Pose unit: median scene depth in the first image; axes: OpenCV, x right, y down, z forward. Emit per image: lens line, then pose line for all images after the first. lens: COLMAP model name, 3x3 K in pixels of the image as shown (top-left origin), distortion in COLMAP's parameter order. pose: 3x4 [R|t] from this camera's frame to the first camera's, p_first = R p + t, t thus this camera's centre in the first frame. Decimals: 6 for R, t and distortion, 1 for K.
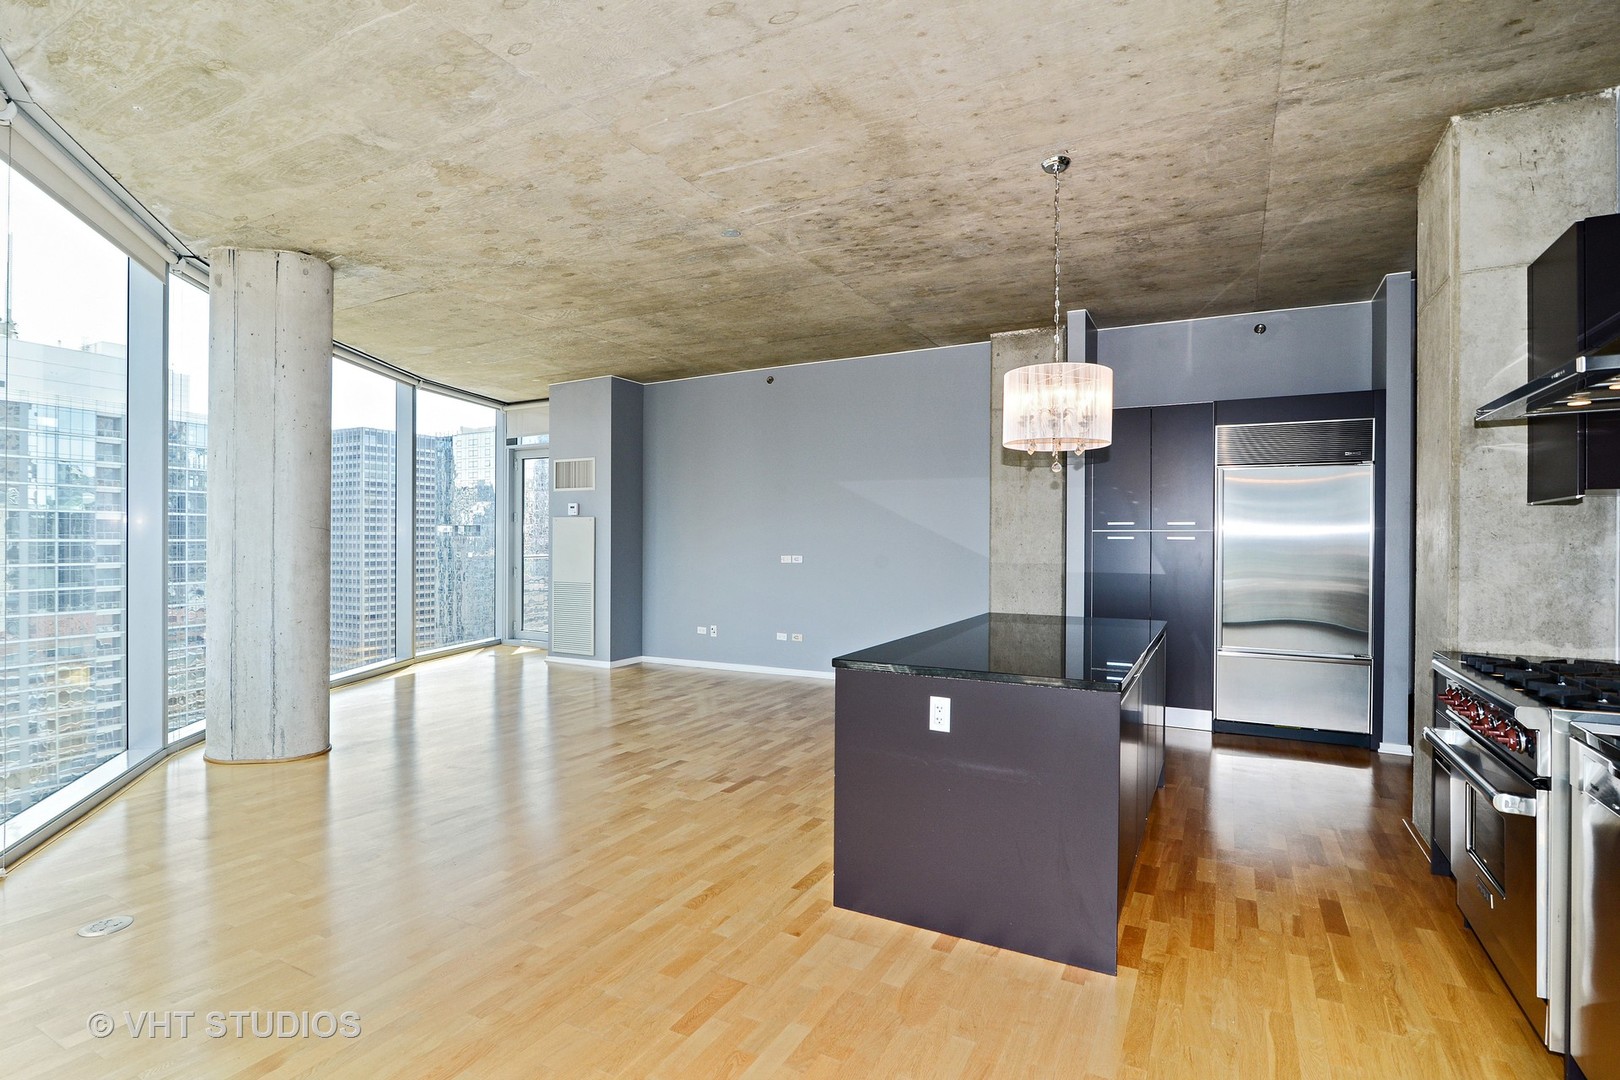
lens RADIAL K [[789.8, 0, 803.3], [0, 789.8, 530.6], [0, 0, 1]] dist [-0.021050, 0.000618]
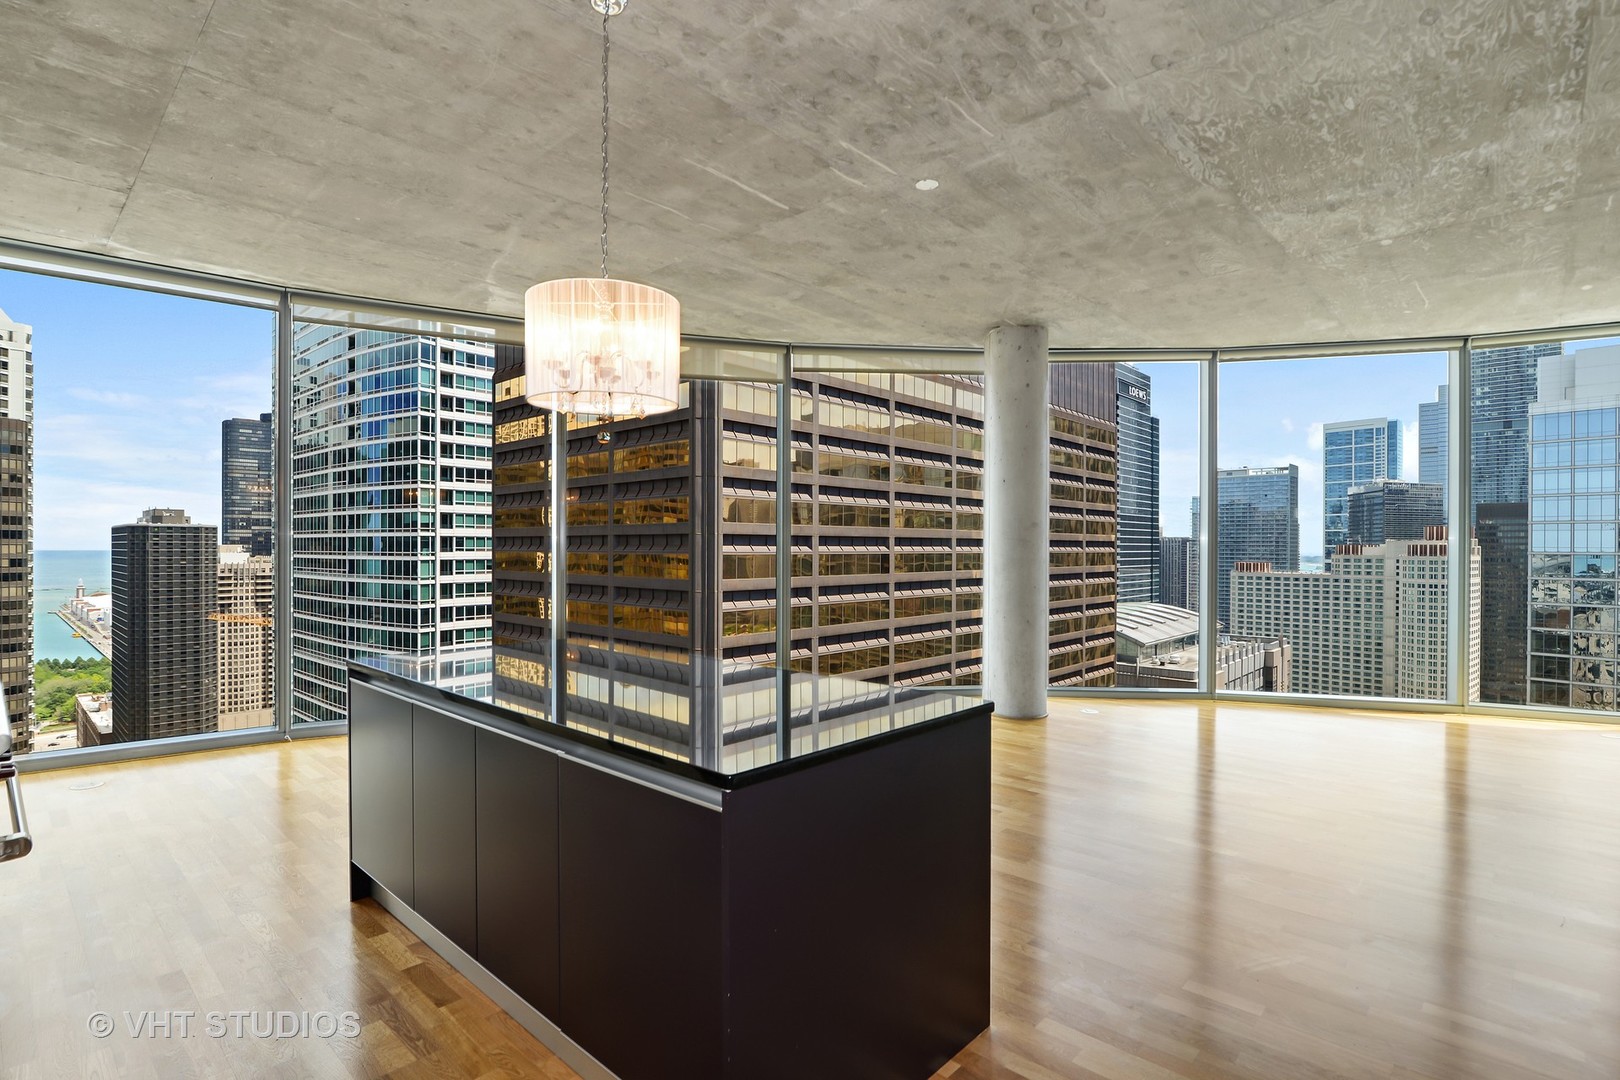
lens RADIAL K [[789.8, 0, 790.9], [0, 789.8, 546.2], [0, 0, 1]] dist [-0.021050, 0.000618]
pose [[-0.266251, -0.003961, -0.963896, 0.724111], [0.006753, 0.999959, -0.005974, 0.014771], [0.963880, -0.008100, -0.266213, 1.030268]]
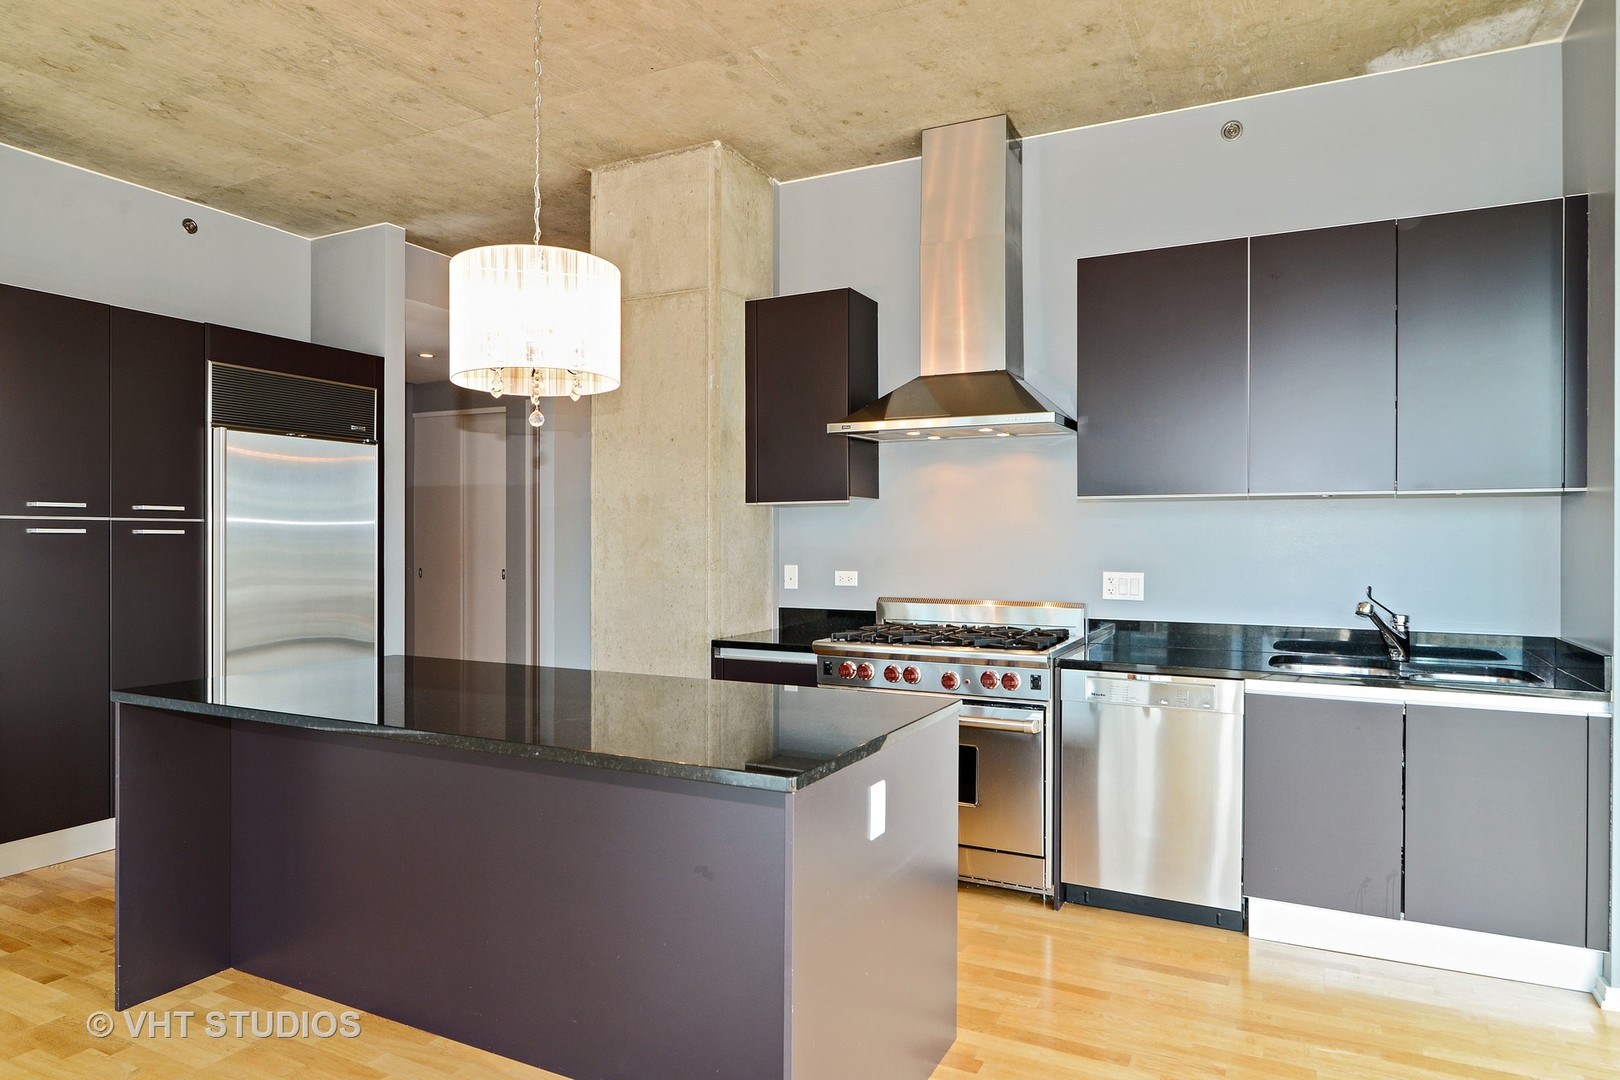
lens RADIAL K [[970.0, 0, 798.6], [0, 970.0, 538.9], [0, 0, 1]] dist [0.017580, 0.000278]
pose [[-0.002175, -0.008269, 0.999963, -0.345142], [-0.009068, 0.999925, 0.008249, 0.002532], [-0.999957, -0.009050, -0.002250, 0.603019]]
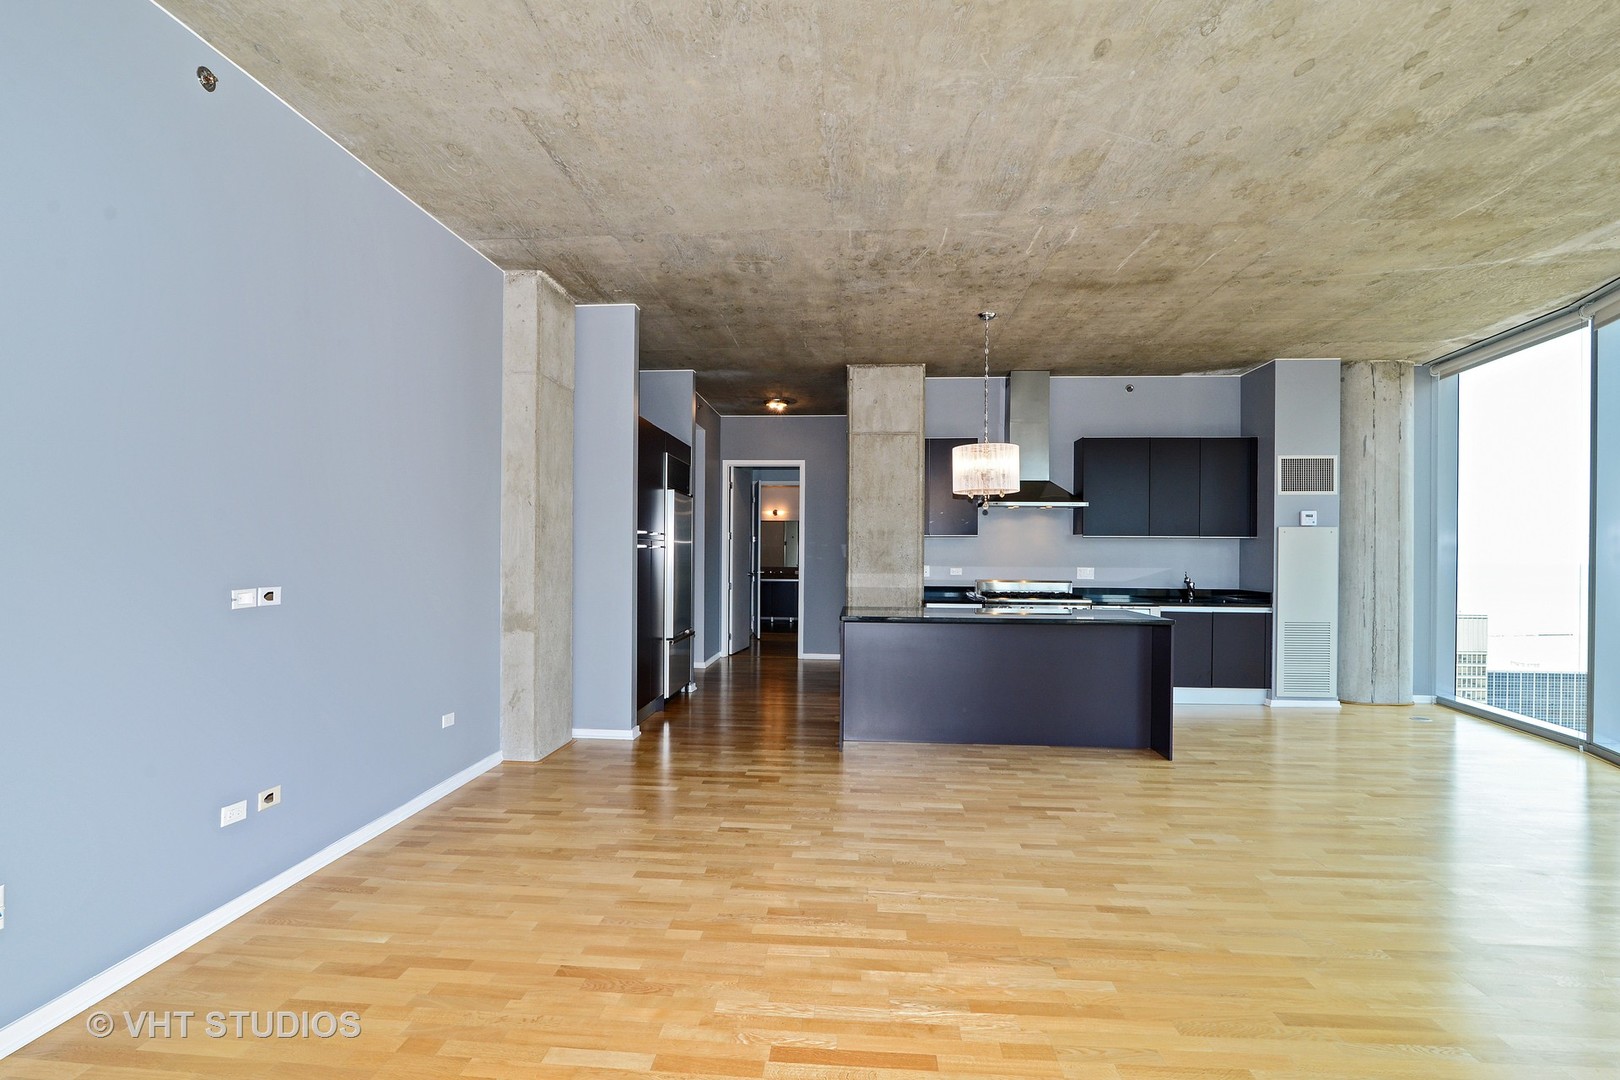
lens RADIAL K [[789.8, 0, 791.7], [0, 789.8, 552.4], [0, 0, 1]] dist [-0.021050, 0.000618]
pose [[-0.391349, -0.008033, 0.920207, -0.769009], [-0.018714, 0.999825, 0.000769, 0.014382], [-0.920052, -0.016920, -0.391431, 1.529741]]
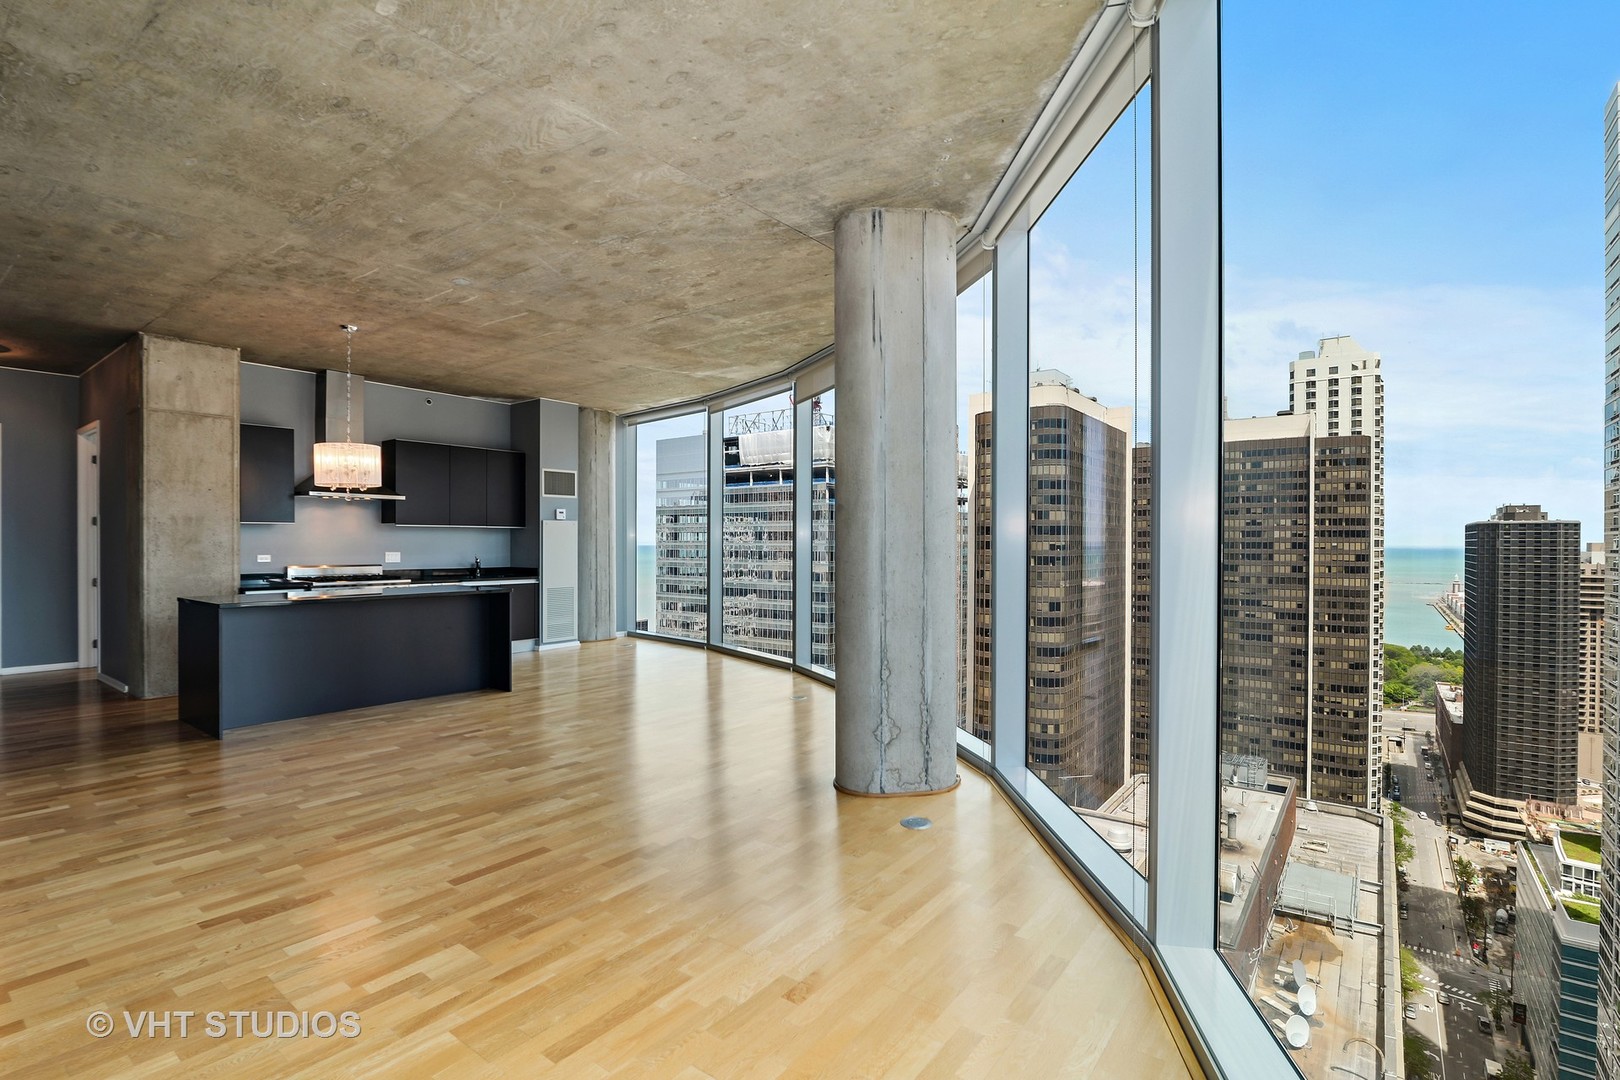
lens RADIAL K [[755.1, 0, 794.8], [0, 755.1, 543.4], [0, 0, 1]] dist [-0.020551, -0.002102]
pose [[-0.986162, -0.006218, 0.165666, -0.740960], [-0.007369, 0.999953, -0.006334, 0.018768], [-0.165619, -0.007467, -0.986162, 1.931747]]
